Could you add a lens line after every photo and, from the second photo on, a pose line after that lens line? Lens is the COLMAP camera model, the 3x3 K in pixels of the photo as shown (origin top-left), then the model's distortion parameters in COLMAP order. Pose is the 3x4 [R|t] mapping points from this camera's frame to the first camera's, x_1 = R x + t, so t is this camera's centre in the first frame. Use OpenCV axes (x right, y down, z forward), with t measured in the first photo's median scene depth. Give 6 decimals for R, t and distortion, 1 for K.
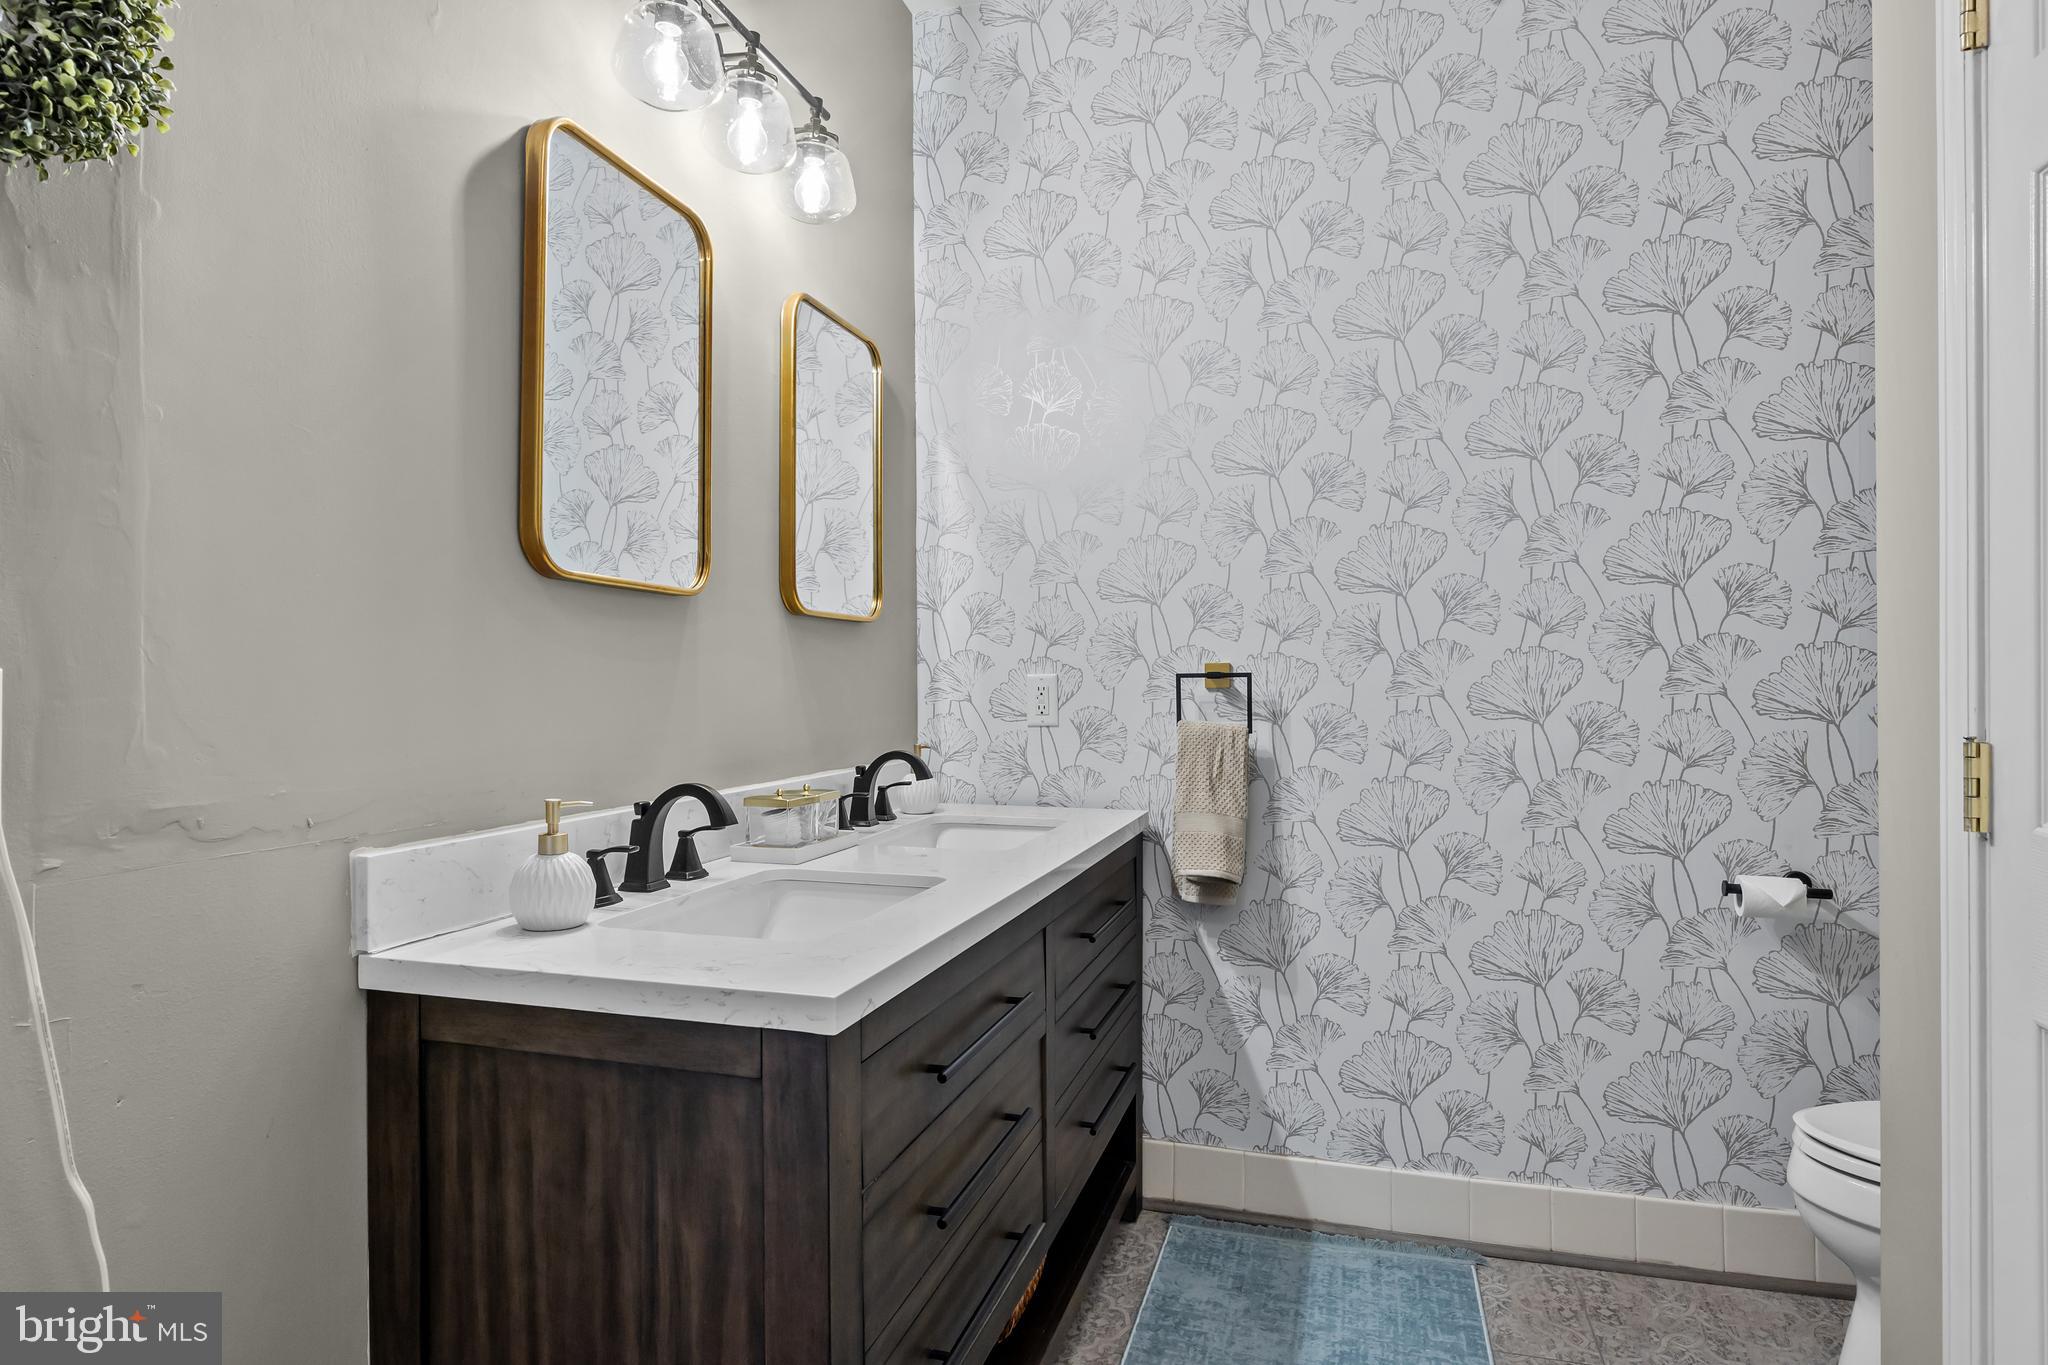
lens RADIAL K [[1156.7, 0, 1027.9], [0, 1156.7, 680.4], [0, 0, 1]] dist [0.000056, -0.000837]
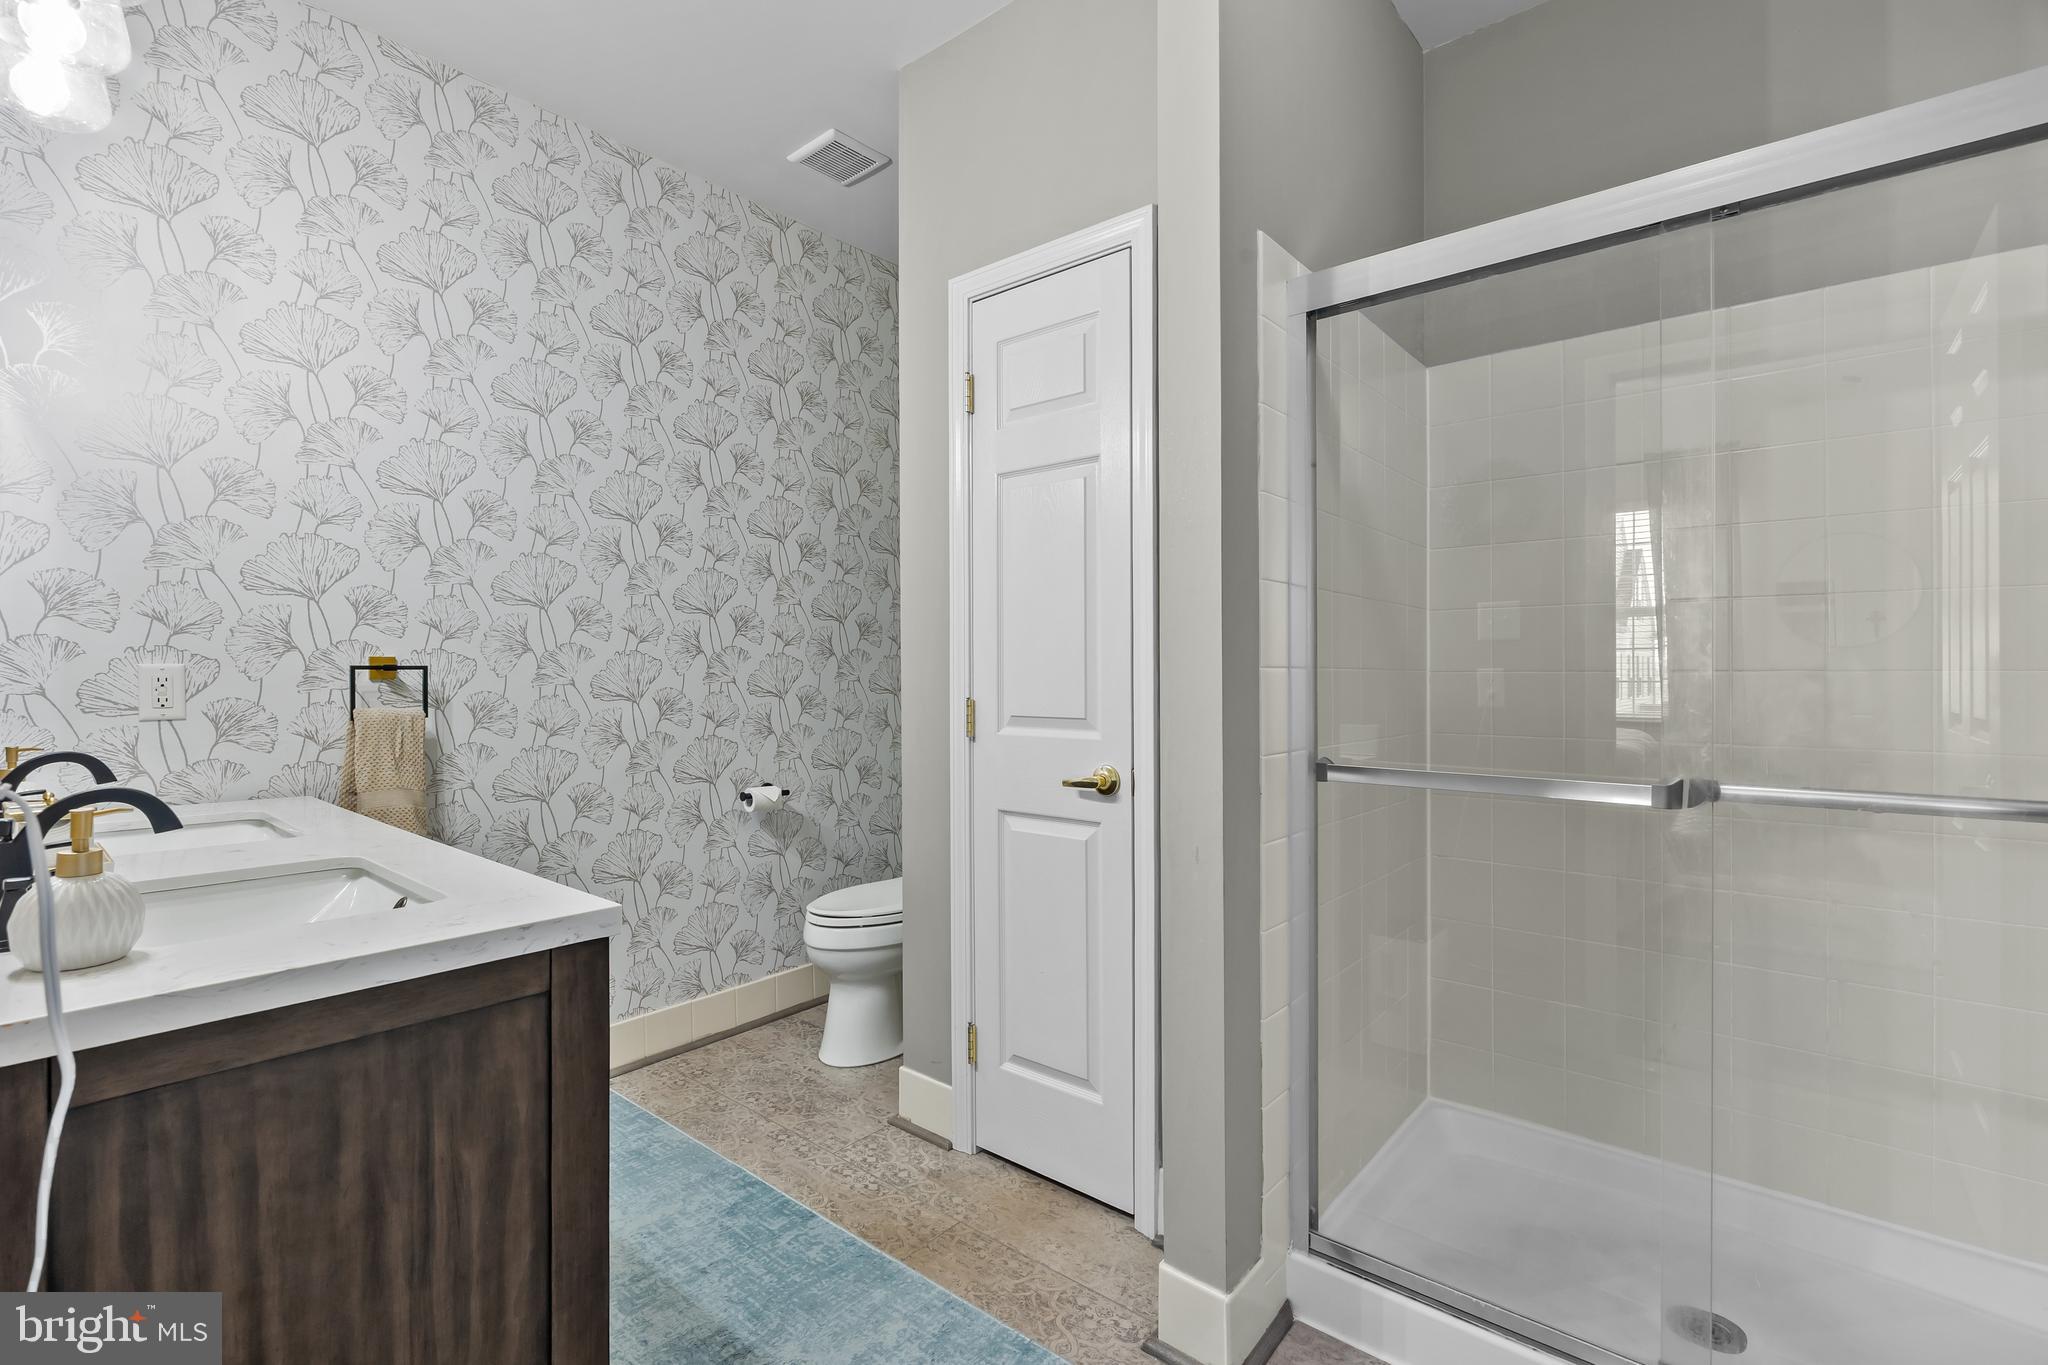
lens RADIAL K [[914.6, 0, 1031.2], [0, 914.6, 680.2], [0, 0, 1]] dist [0.000926, 0.001072]
pose [[0.407703, -0.000515, 0.913115, -0.421938], [0.000114, 1.000000, 0.000513, 0.008015], [-0.913115, -0.000105, 0.407703, 0.067376]]
